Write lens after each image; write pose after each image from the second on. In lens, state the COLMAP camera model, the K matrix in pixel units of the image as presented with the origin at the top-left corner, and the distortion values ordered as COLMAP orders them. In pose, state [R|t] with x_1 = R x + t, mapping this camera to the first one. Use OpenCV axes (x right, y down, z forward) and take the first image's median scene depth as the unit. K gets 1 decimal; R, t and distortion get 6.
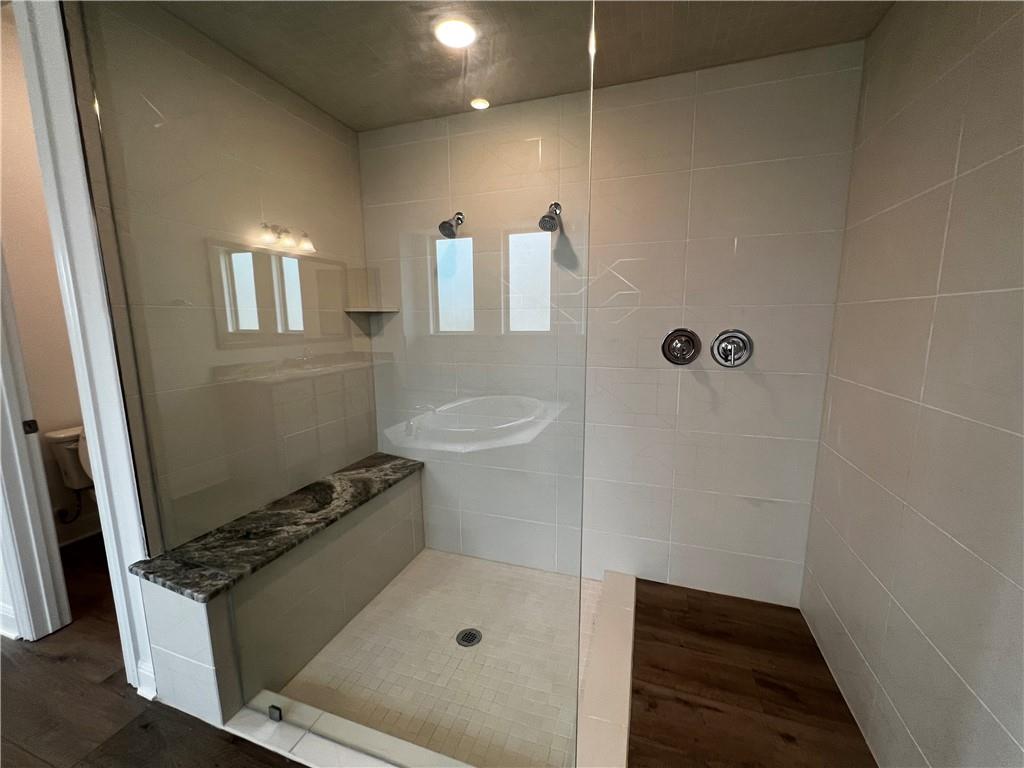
lens RADIAL K [[409.8, 0, 509.9], [0, 409.8, 389.5], [0, 0, 1]] dist [-0.004036, 0.001625]
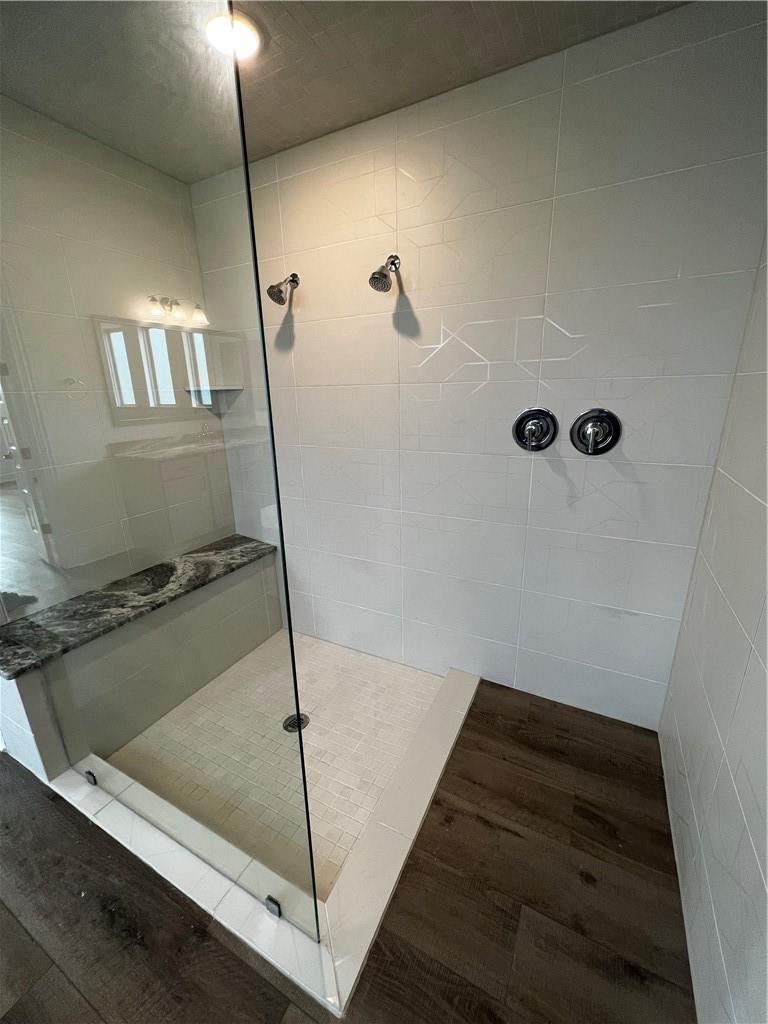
lens RADIAL K [[411.5, 0, 378.9], [0, 411.5, 515.0], [0, 0, 1]] dist [-0.006261, 0.001505]
pose [[0.987949, 0.030066, -0.151830, 0.234806], [-0.010026, 0.991323, 0.131067, -0.037629], [0.154453, -0.127965, 0.979678, 0.101288]]
